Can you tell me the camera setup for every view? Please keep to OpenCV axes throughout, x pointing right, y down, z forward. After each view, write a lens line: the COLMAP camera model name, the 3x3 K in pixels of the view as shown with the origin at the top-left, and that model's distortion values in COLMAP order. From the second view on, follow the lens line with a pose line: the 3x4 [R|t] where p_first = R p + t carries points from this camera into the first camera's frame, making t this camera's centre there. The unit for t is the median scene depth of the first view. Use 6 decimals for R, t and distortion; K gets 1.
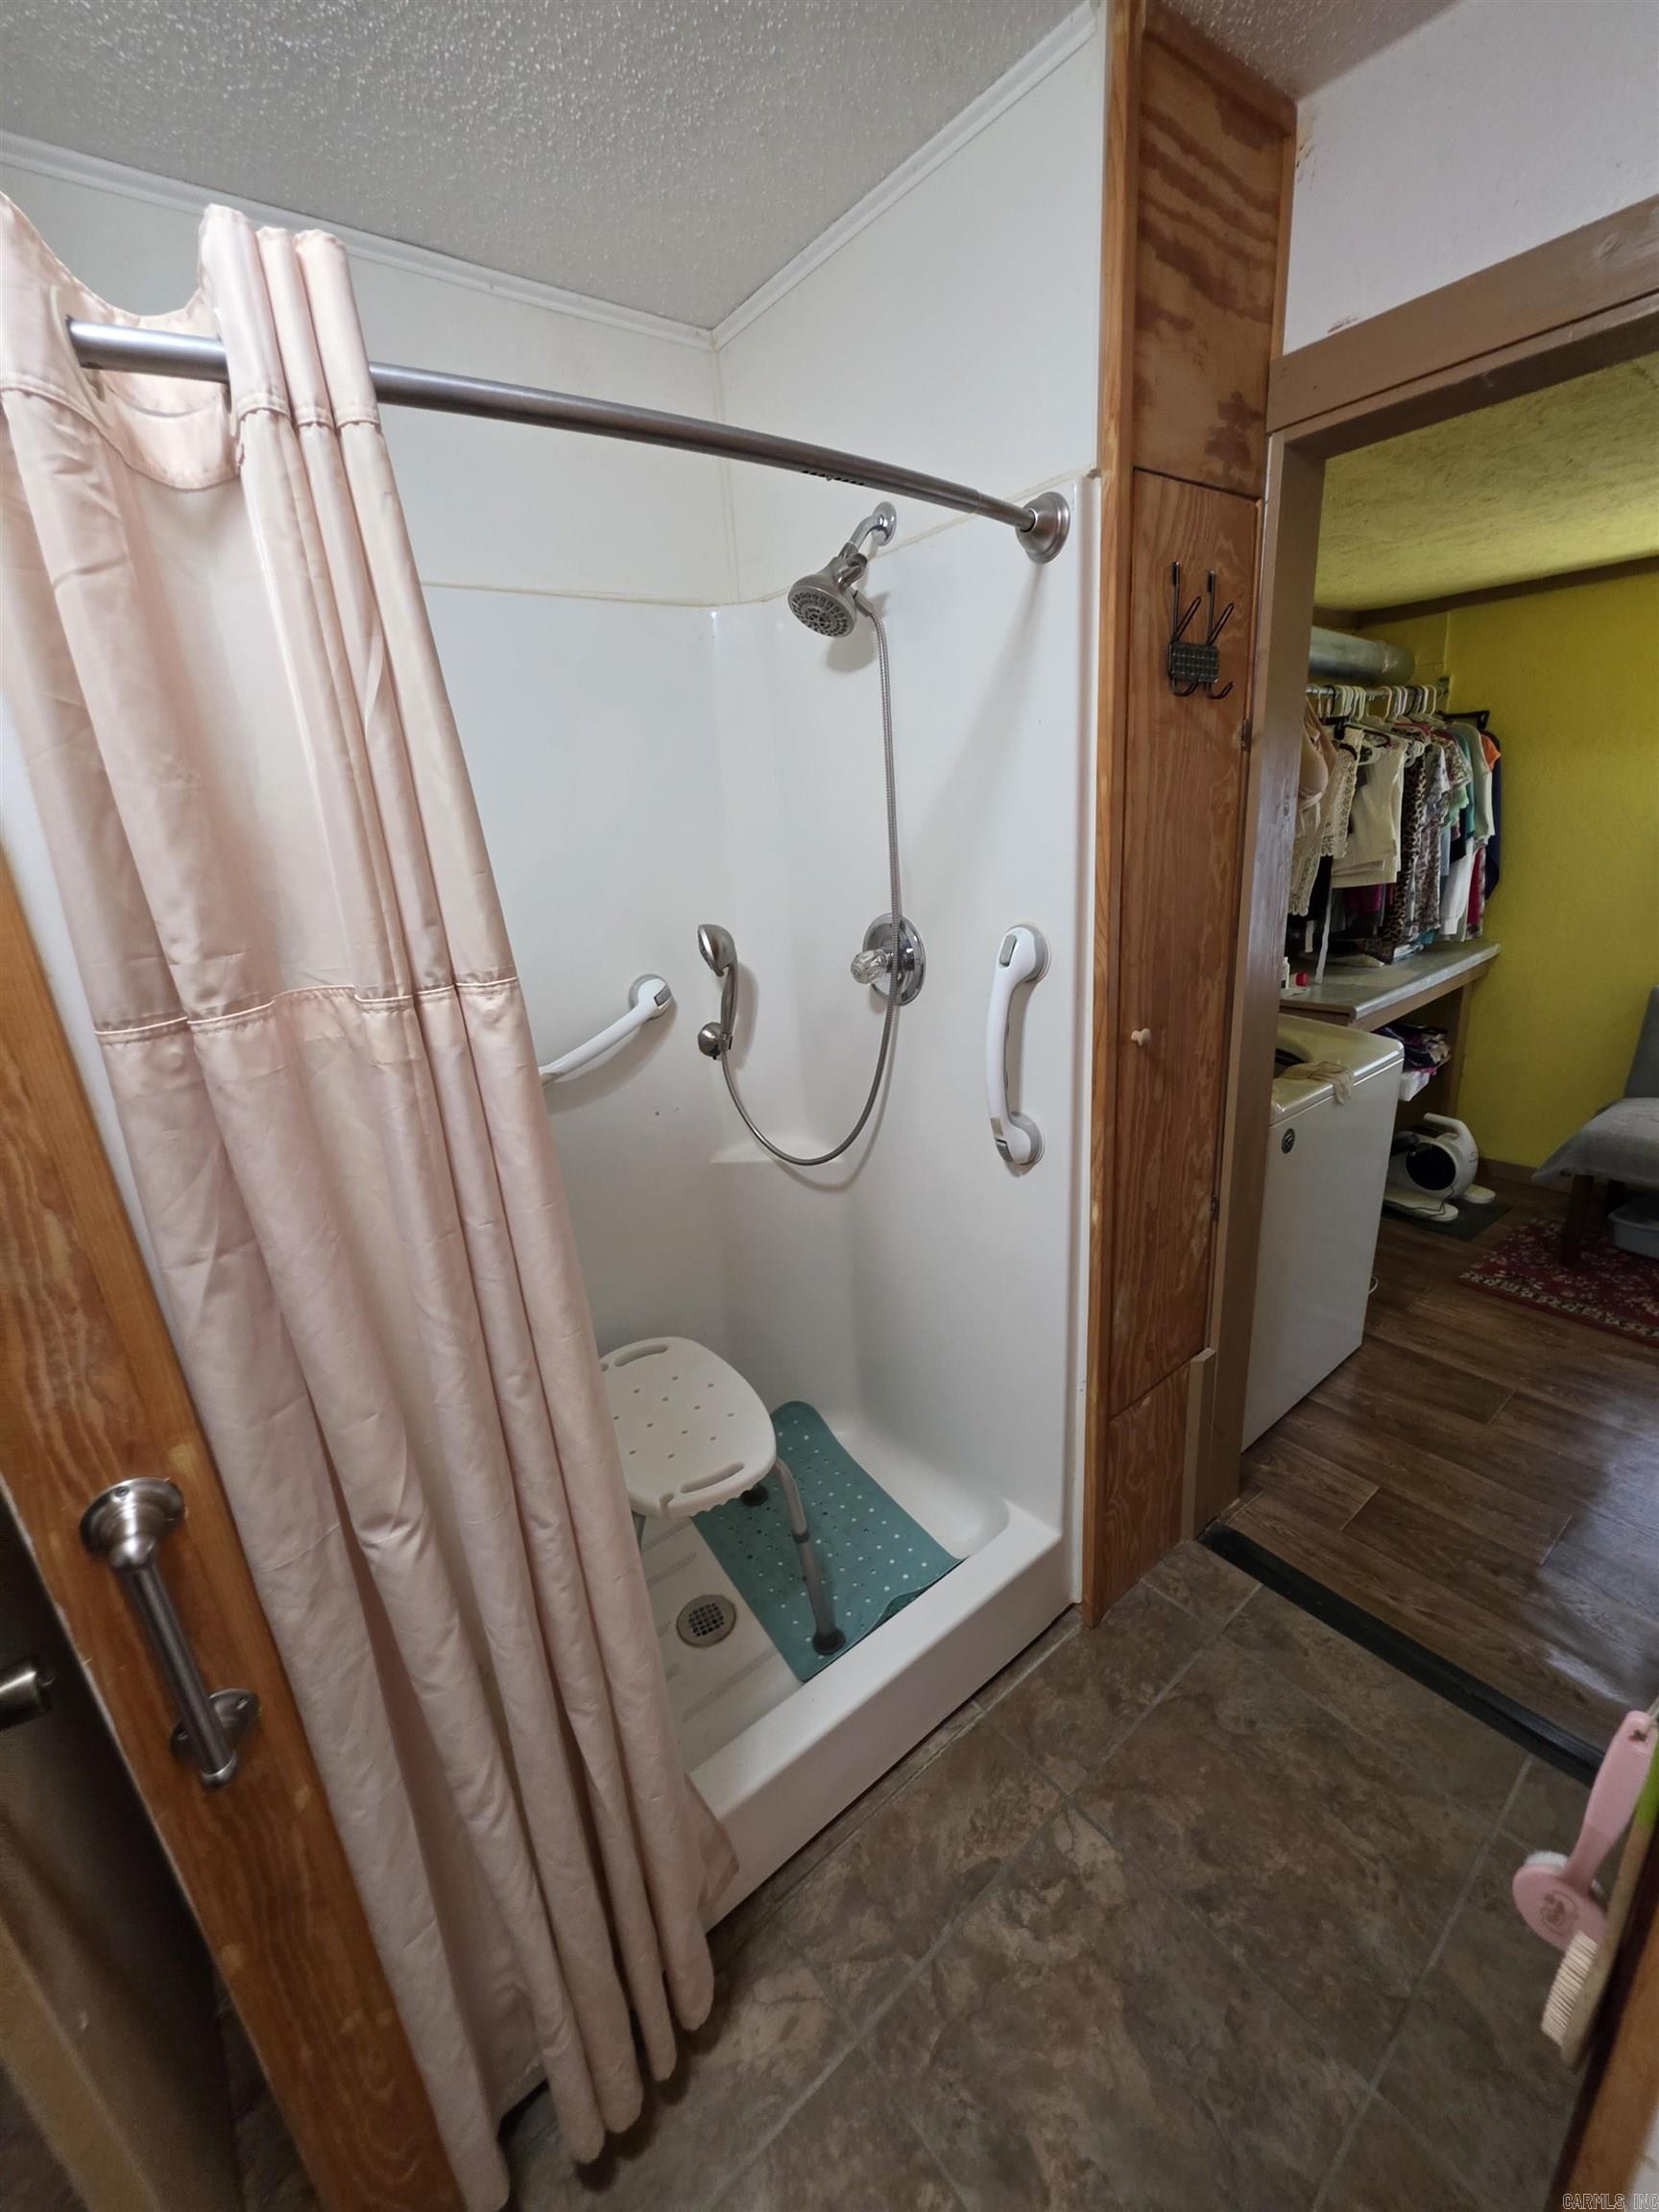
lens RADIAL K [[890.1, 0, 835.1], [0, 890.1, 1100.7], [0, 0, 1]] dist [-0.008684, 0.003270]
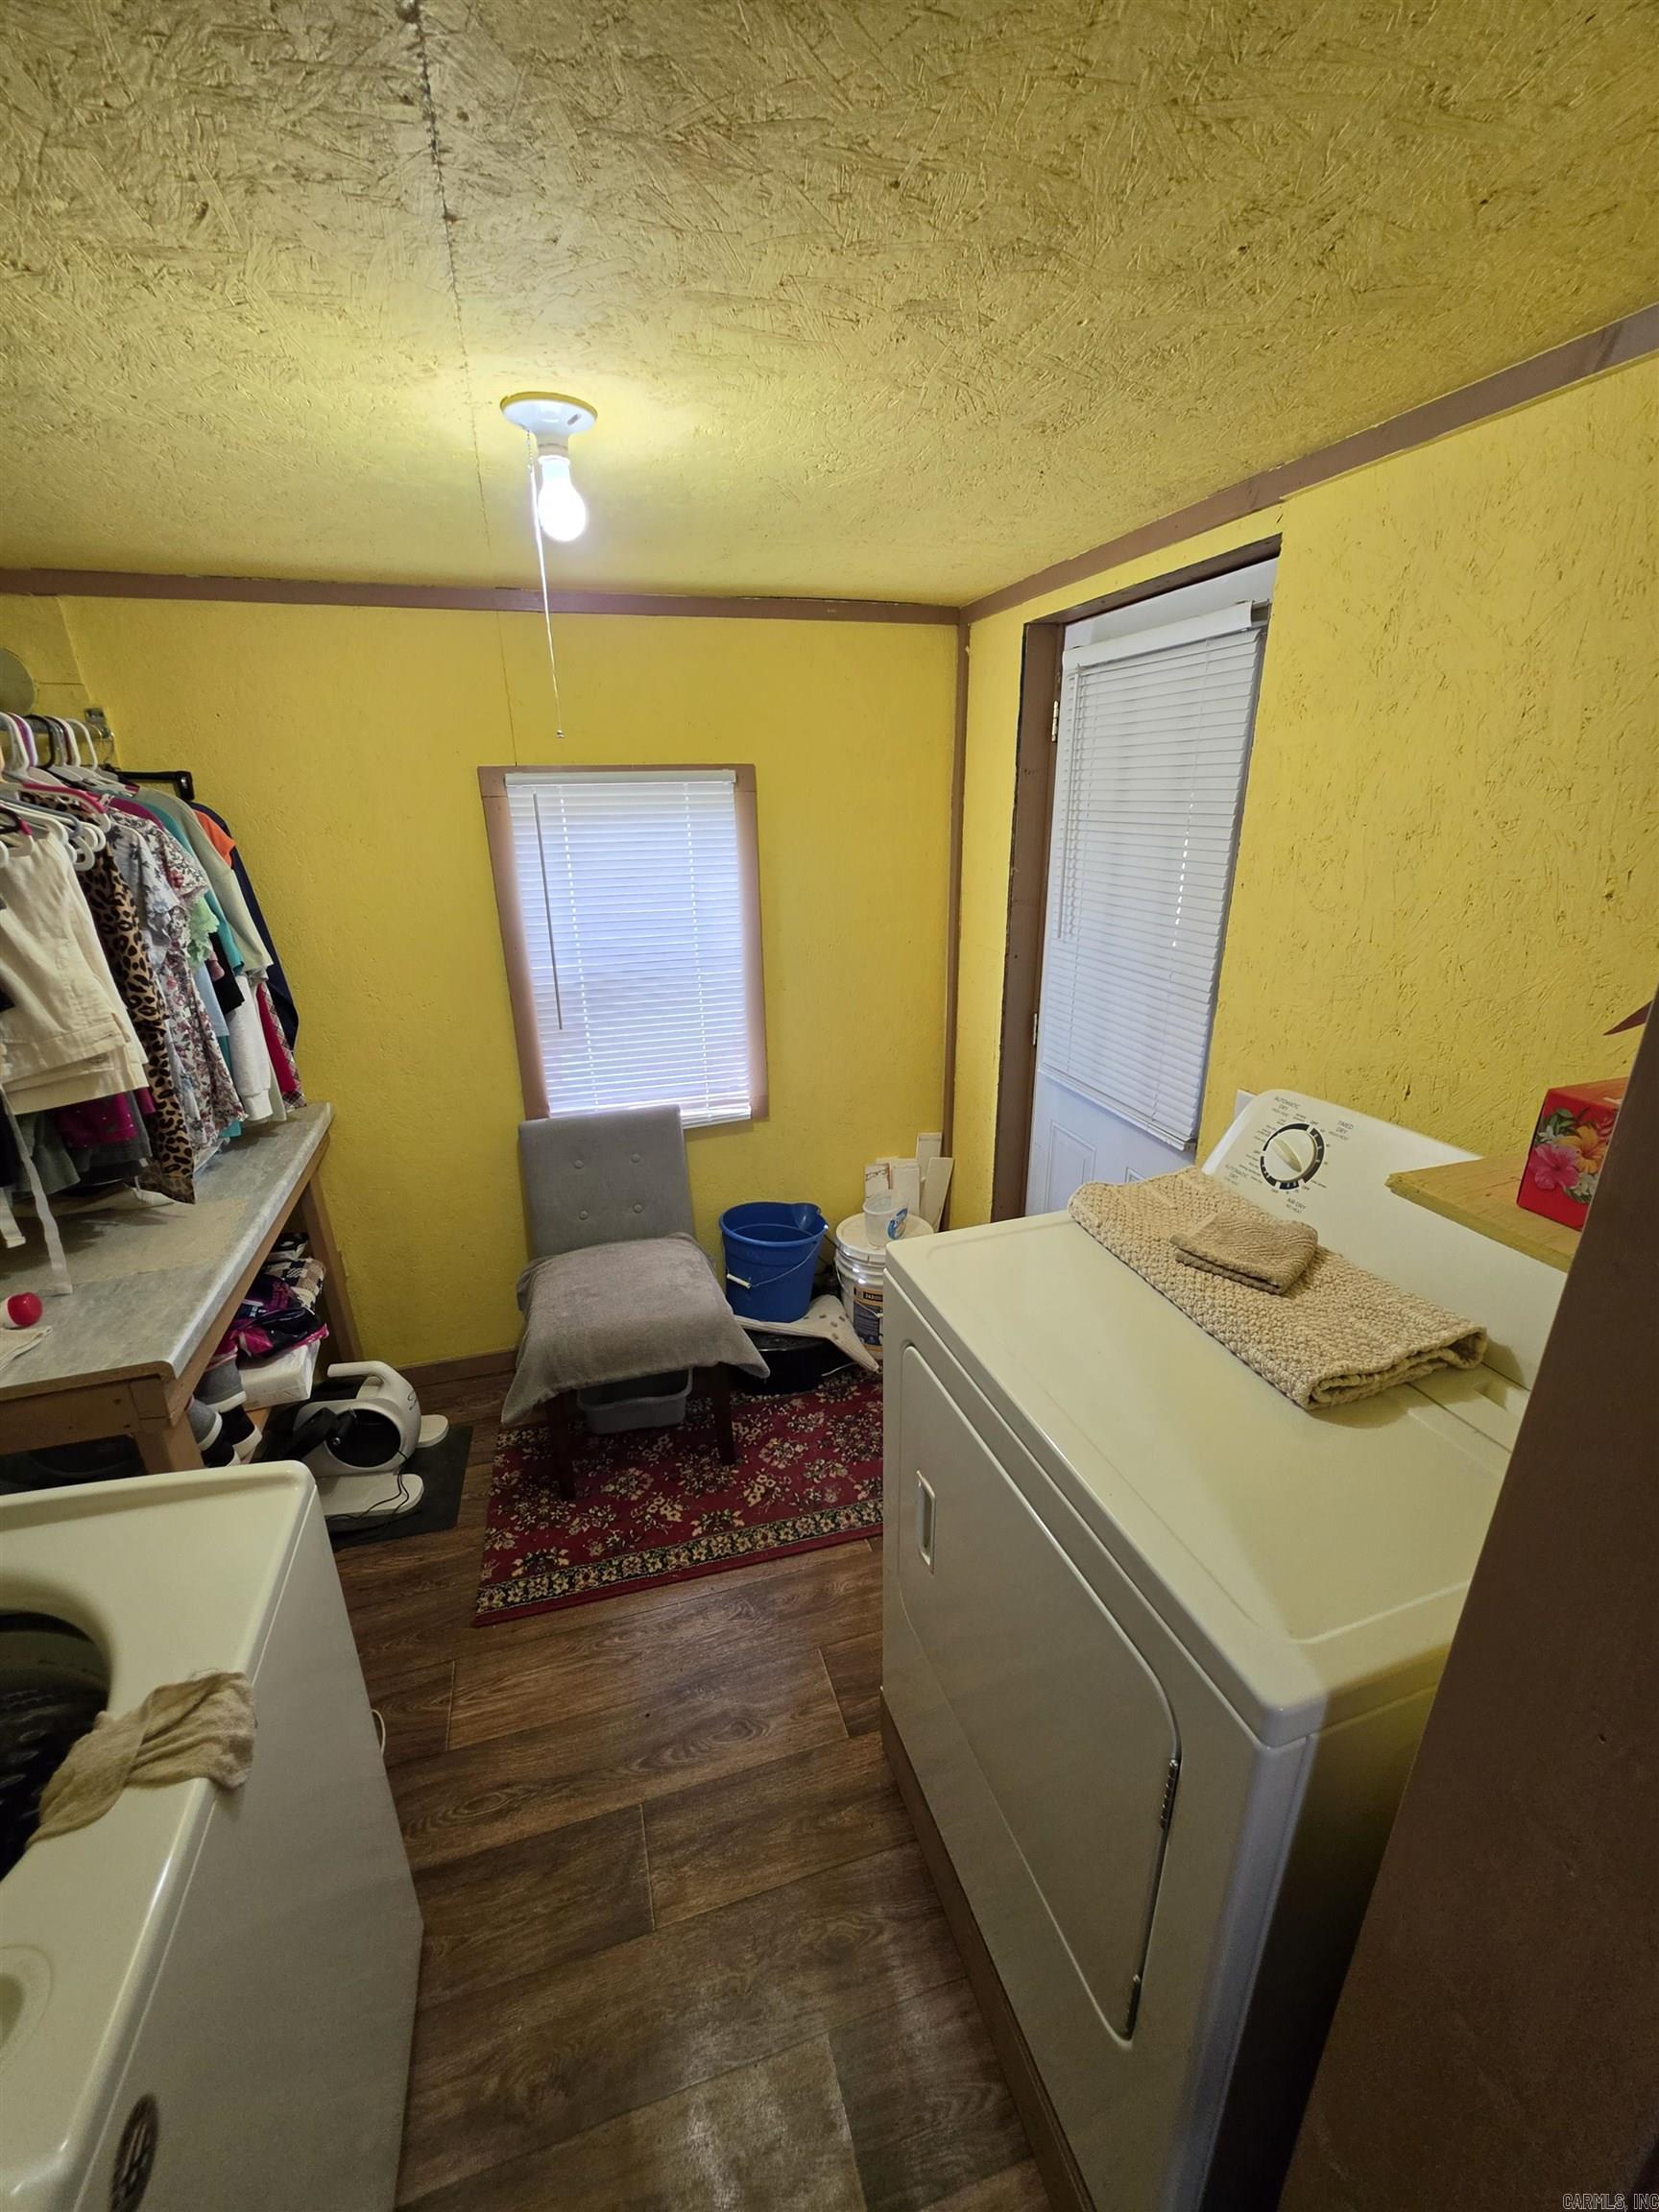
lens RADIAL K [[890.1, 0, 834.4], [0, 890.1, 1119.0], [0, 0, 1]] dist [-0.008684, 0.003270]
pose [[0.352257, -0.252064, 0.901321, 0.272544], [0.280471, 0.947218, 0.155285, -0.180374], [-0.892889, 0.198094, 0.404361, 0.391395]]
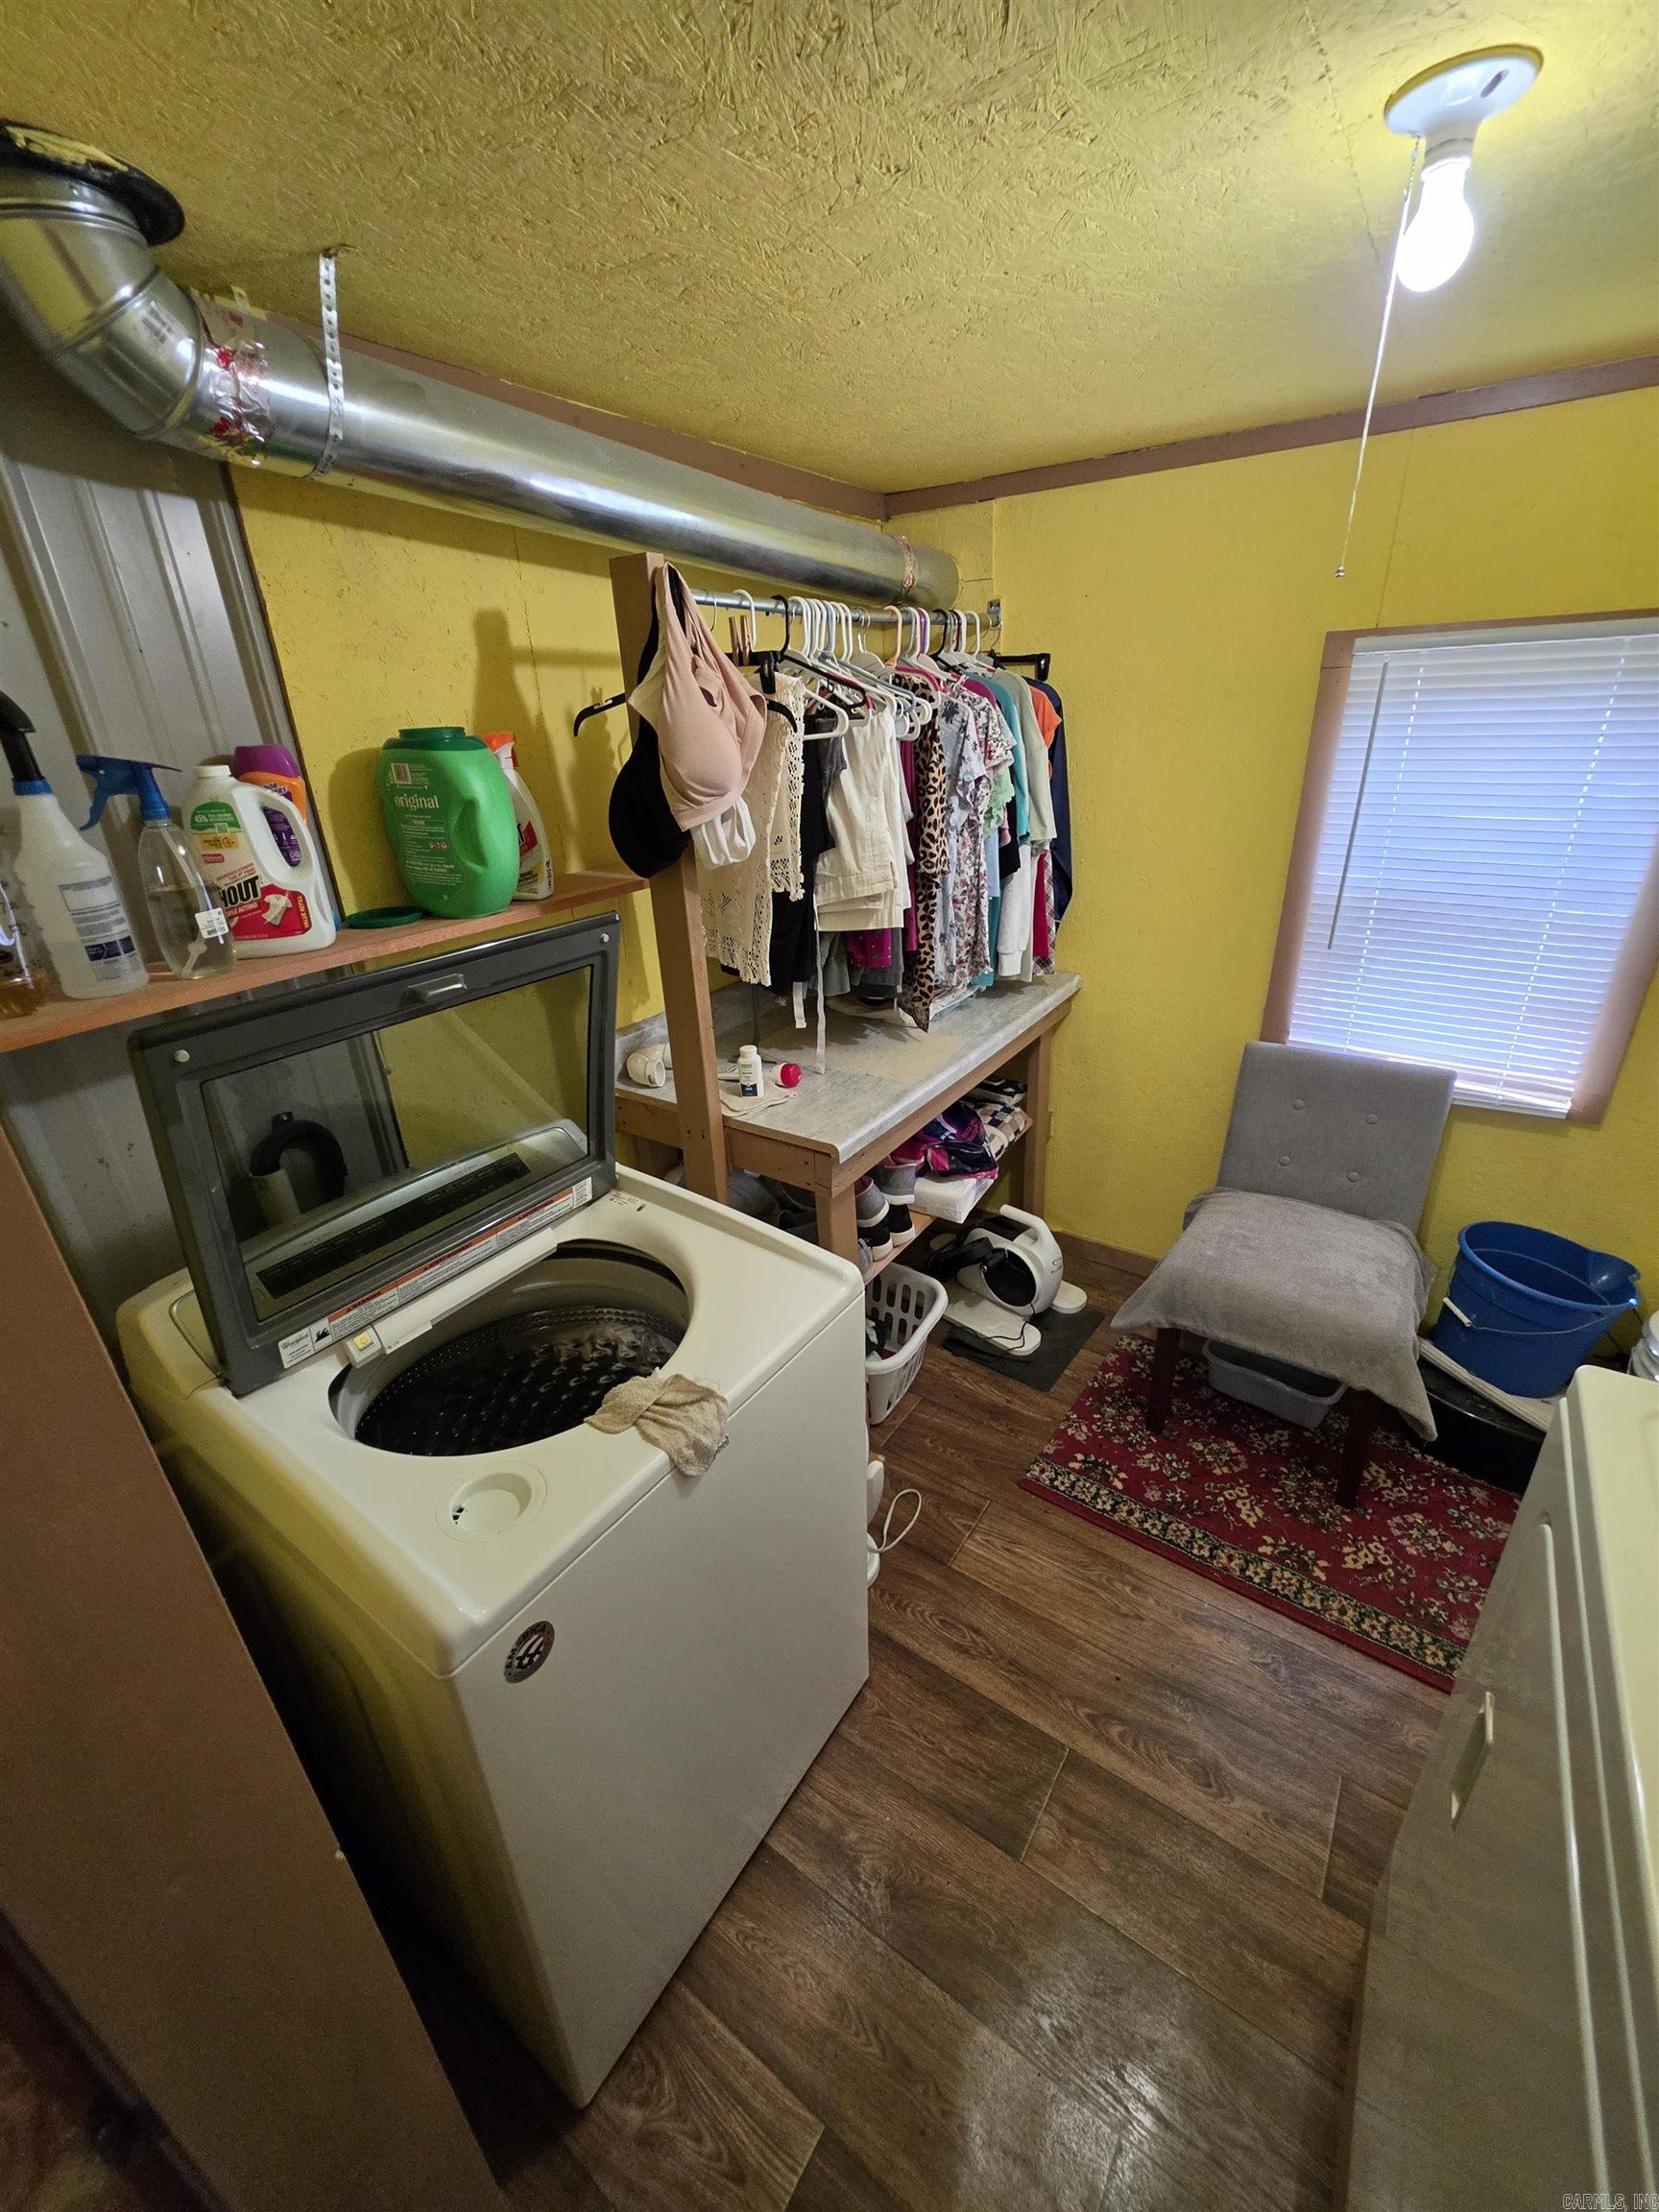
lens RADIAL K [[890.1, 0, 848.7], [0, 890.1, 1104.8], [0, 0, 1]] dist [-0.008684, 0.003270]
pose [[0.951904, -0.087899, 0.293516, 0.367564], [0.062316, 0.993484, 0.095422, -0.169488], [-0.299991, -0.072542, 0.951180, 0.366870]]
